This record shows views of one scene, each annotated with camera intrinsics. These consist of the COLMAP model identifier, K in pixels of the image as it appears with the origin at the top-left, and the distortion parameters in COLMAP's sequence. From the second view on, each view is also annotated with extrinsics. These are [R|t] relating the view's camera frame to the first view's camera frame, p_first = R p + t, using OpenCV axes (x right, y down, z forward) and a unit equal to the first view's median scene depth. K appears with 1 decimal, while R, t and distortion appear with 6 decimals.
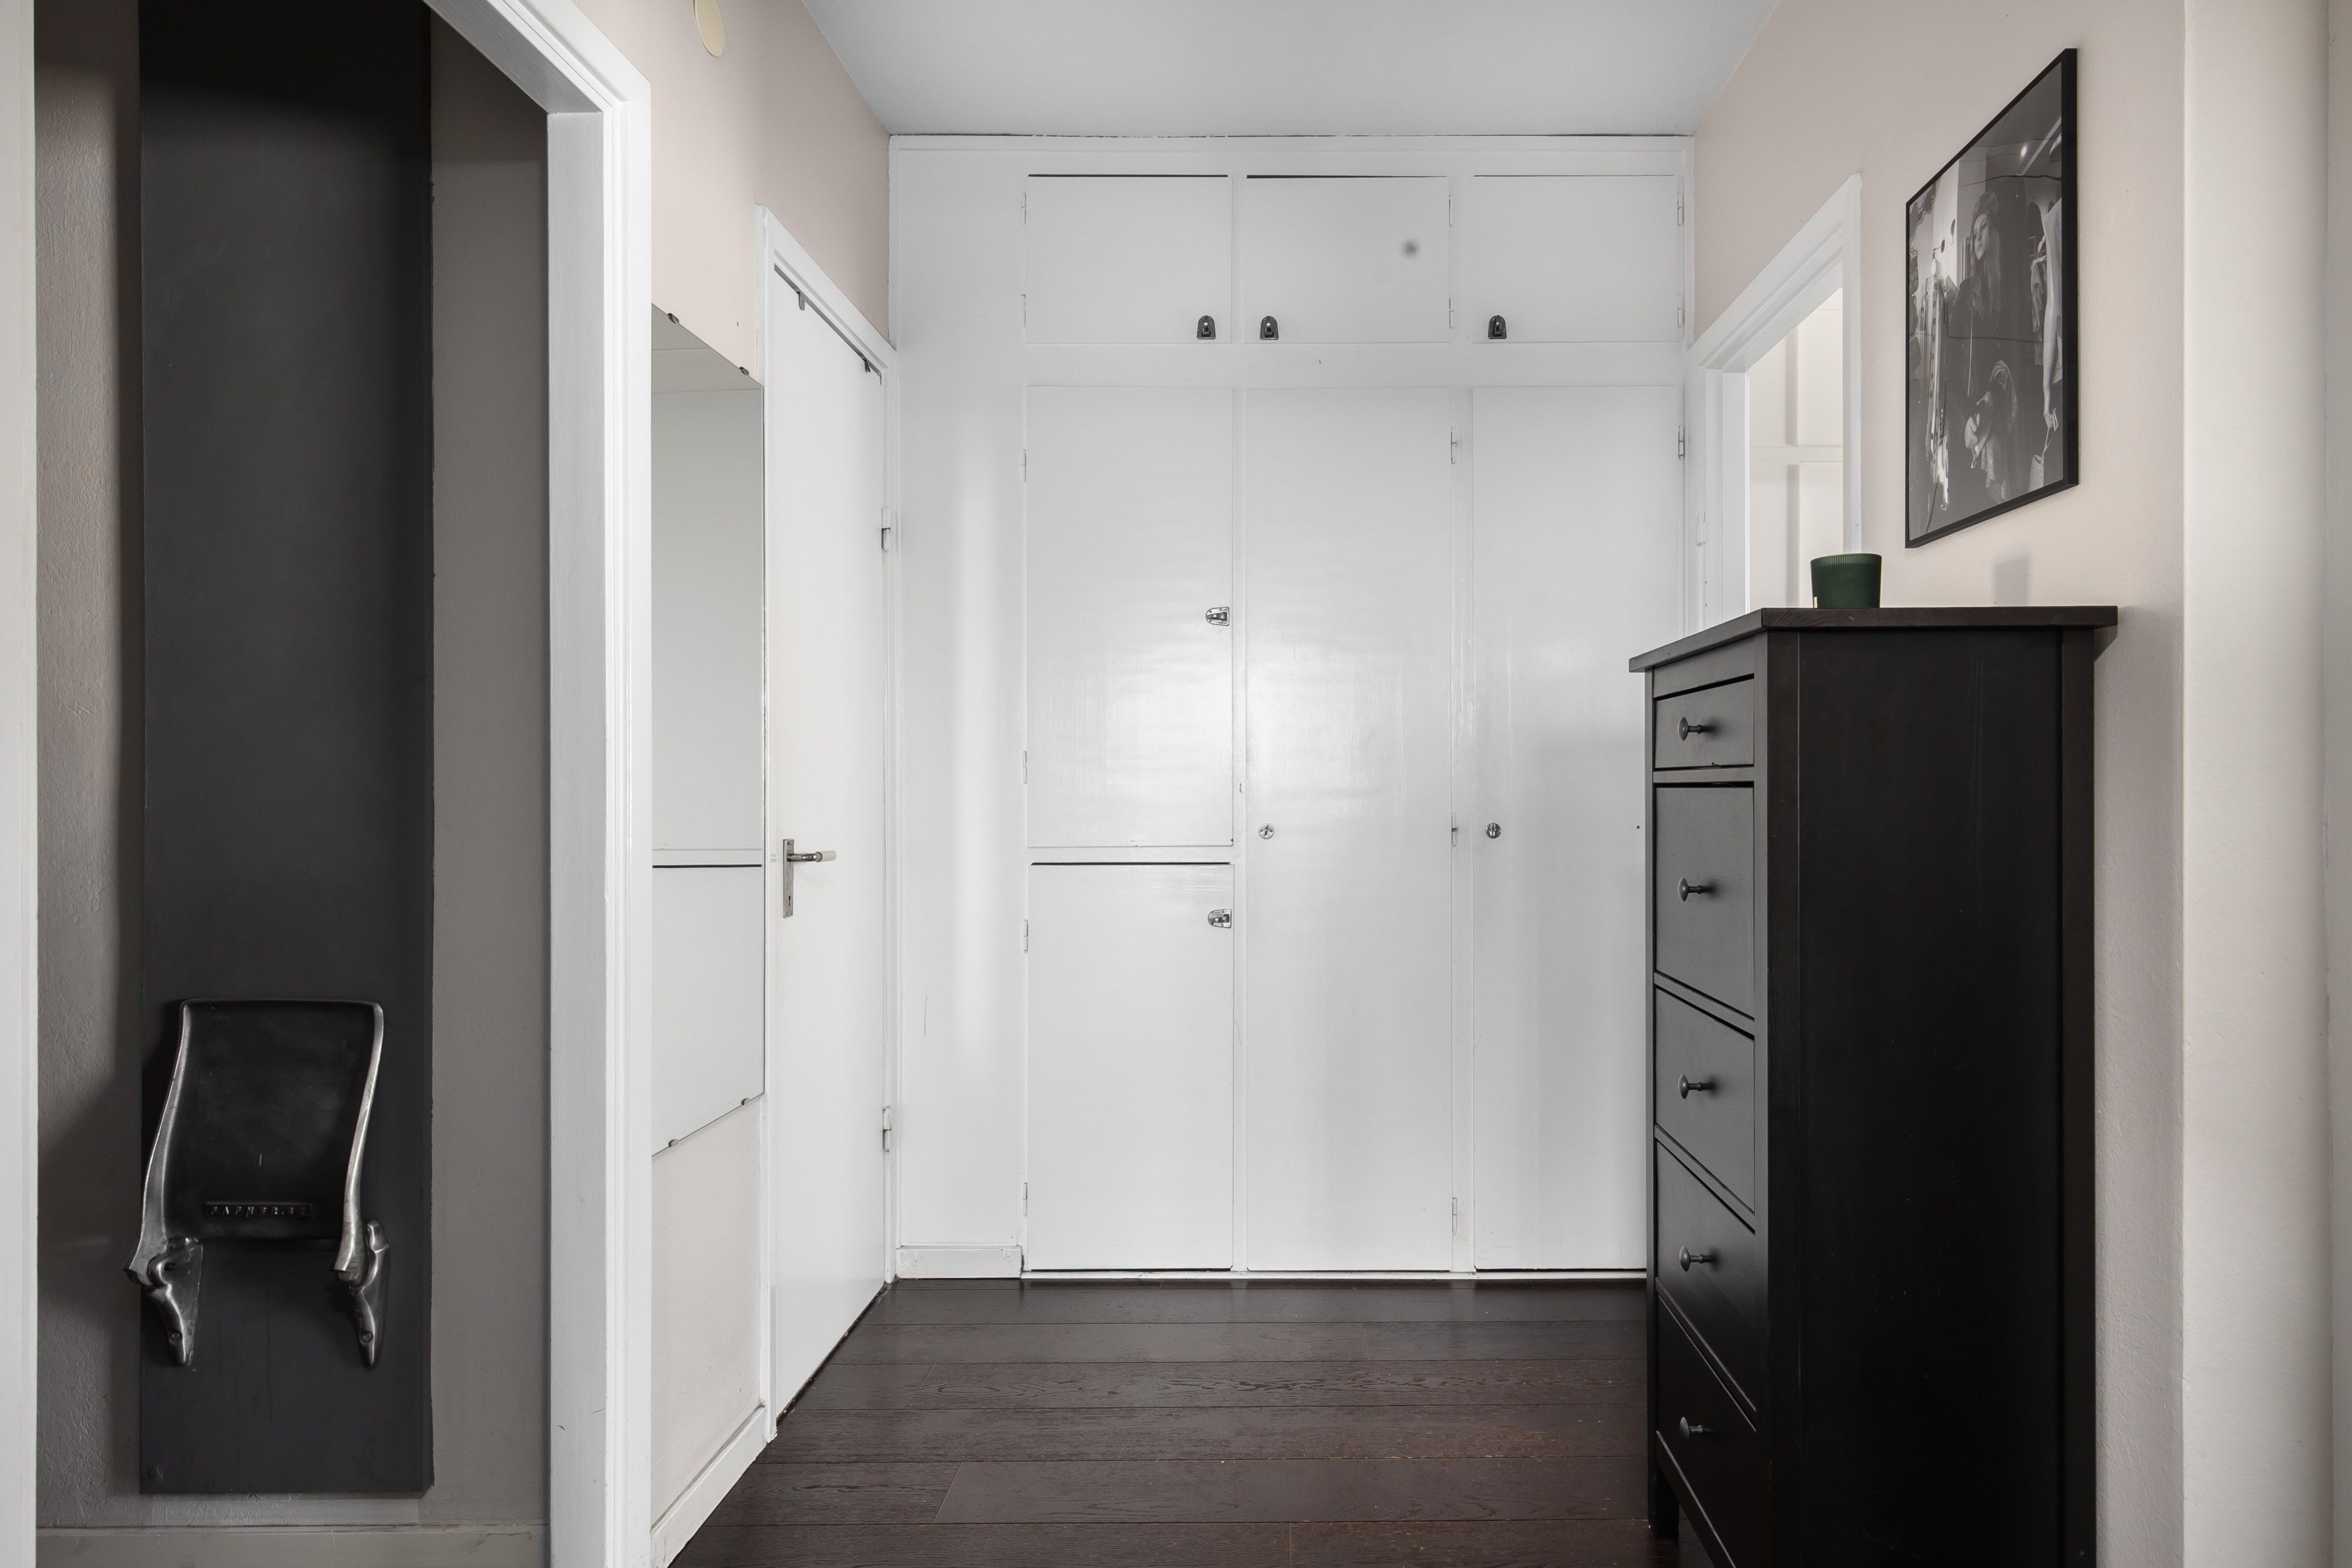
lens RADIAL K [[1317.1, 0, 1176.0], [0, 1317.1, 784.0], [0, 0, 1]] dist [0.013069, -0.001700]
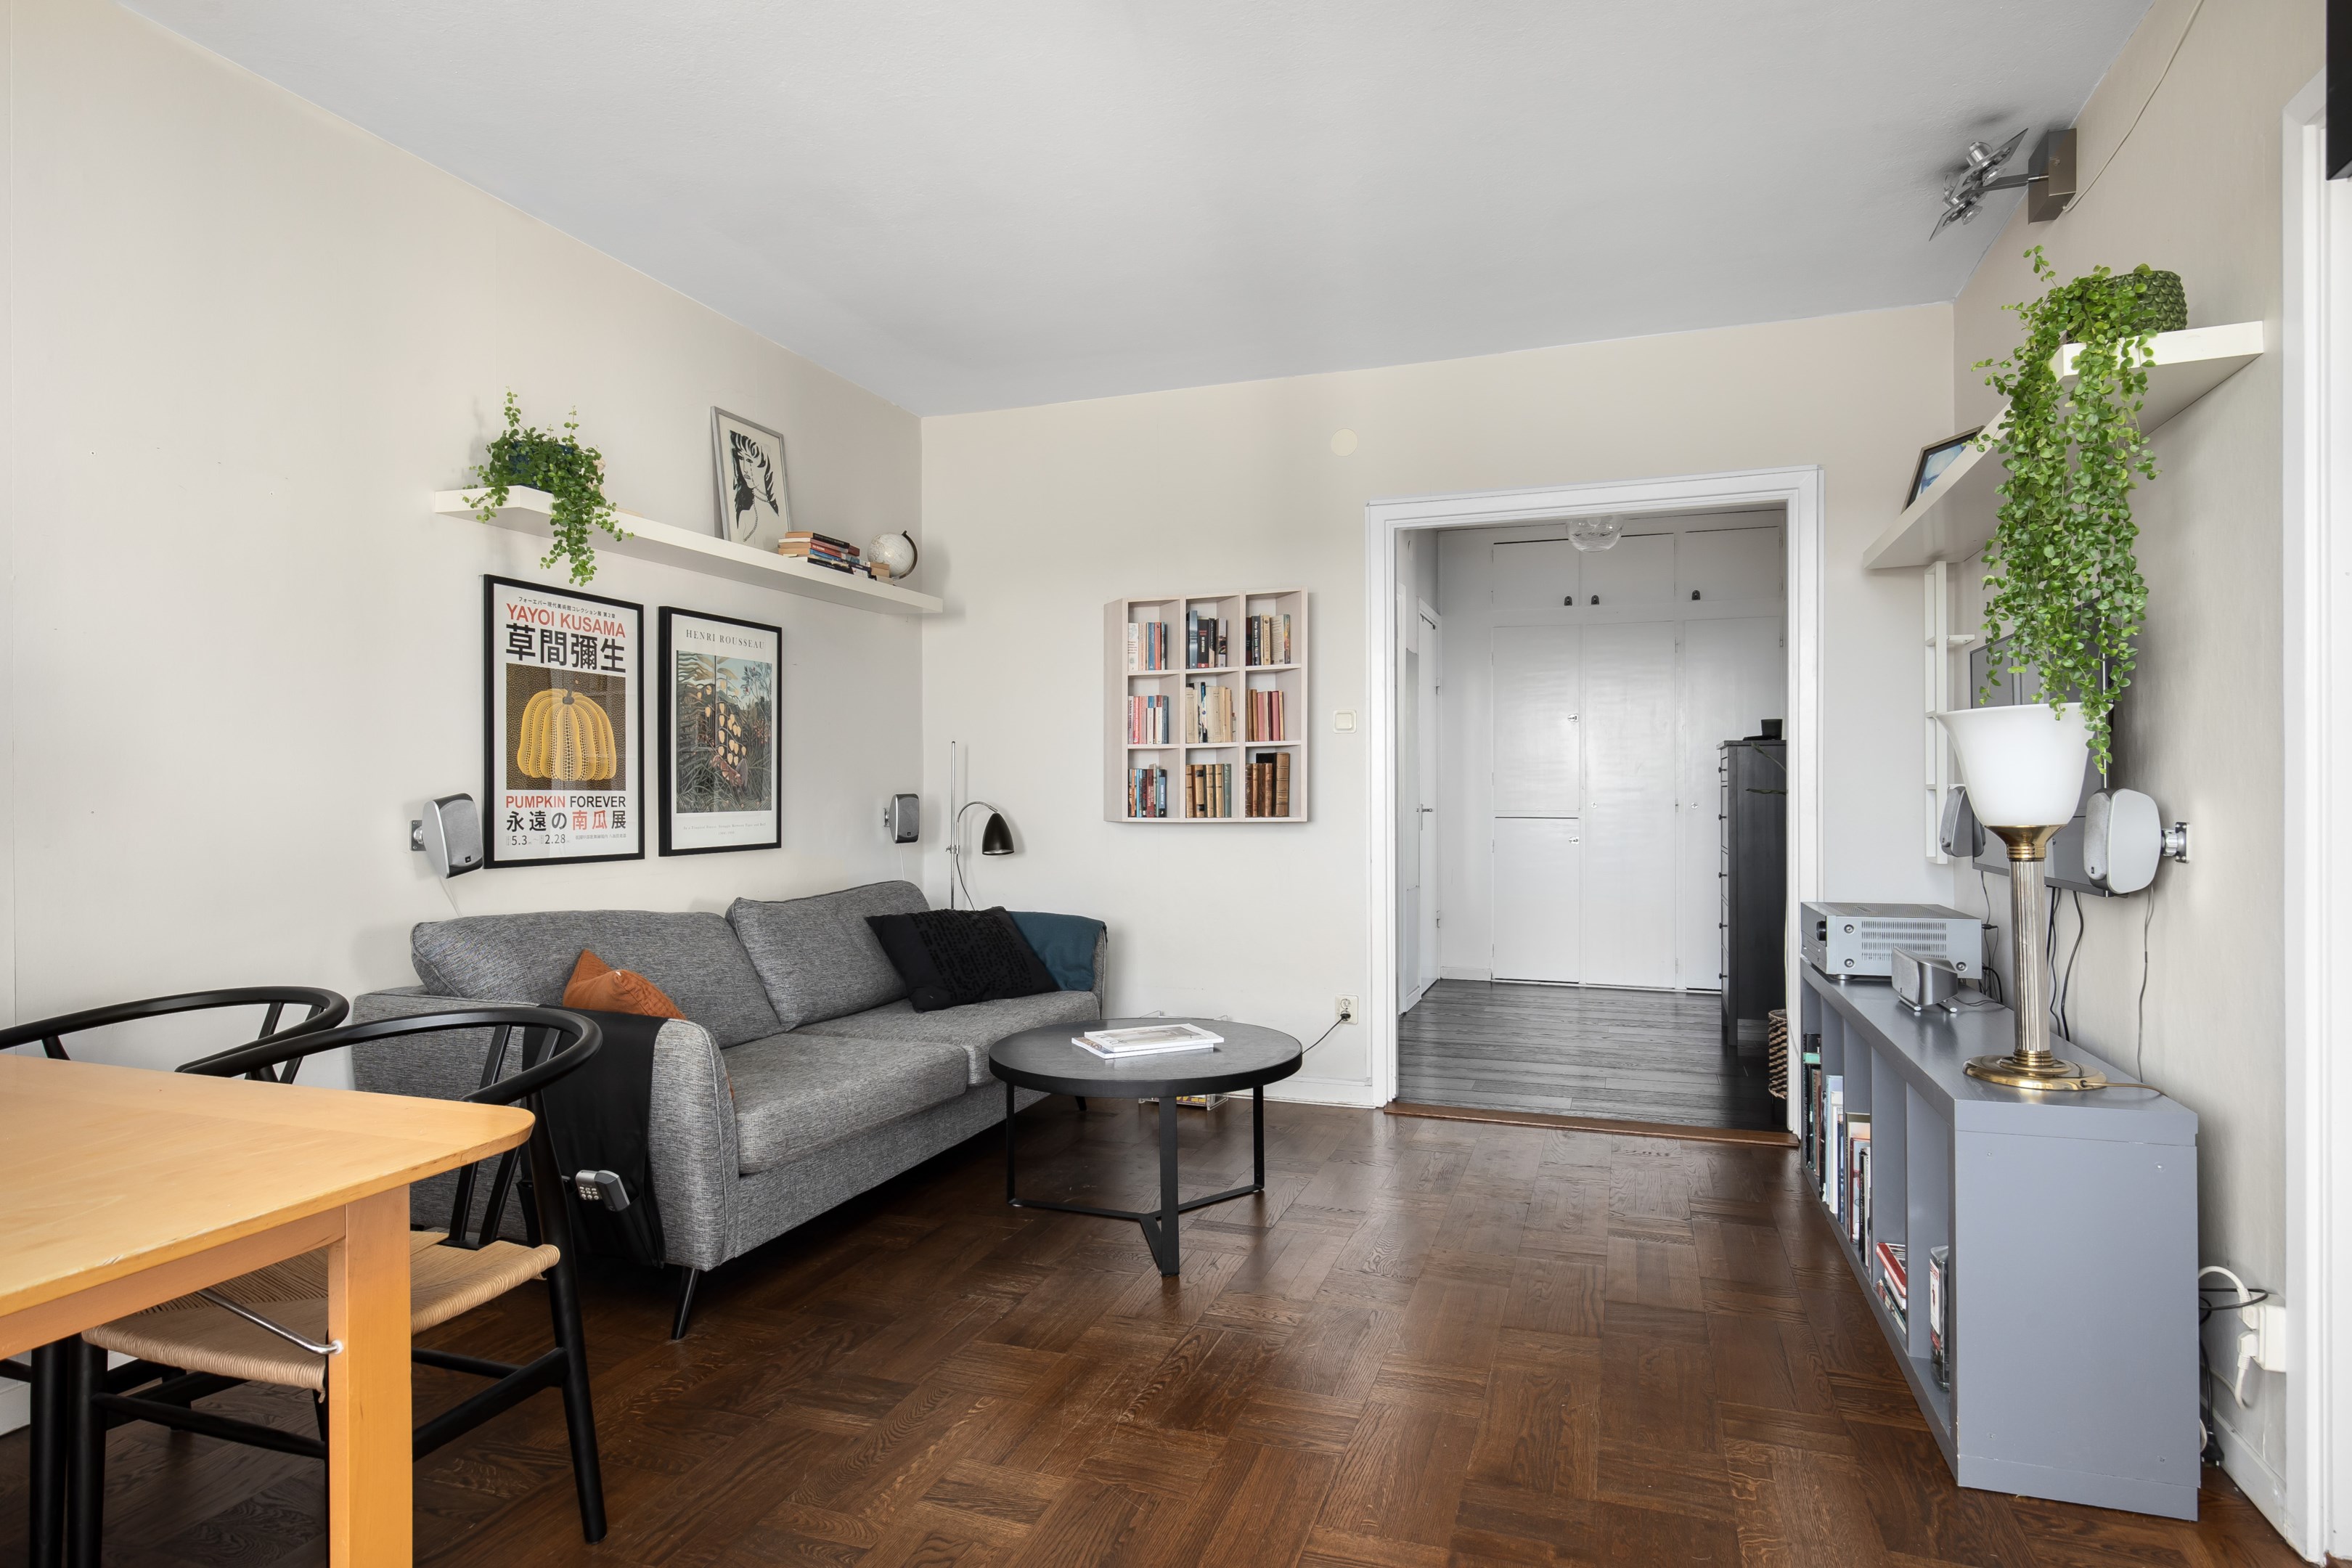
lens RADIAL K [[1317.1, 0, 1176.0], [0, 1317.1, 784.0], [0, 0, 1]] dist [0.013069, -0.001700]
pose [[0.972239, -0.006300, -0.233907, -0.116331], [0.005433, 0.999976, -0.004349, 0.001399], [0.233928, 0.002957, 0.972249, -1.578271]]
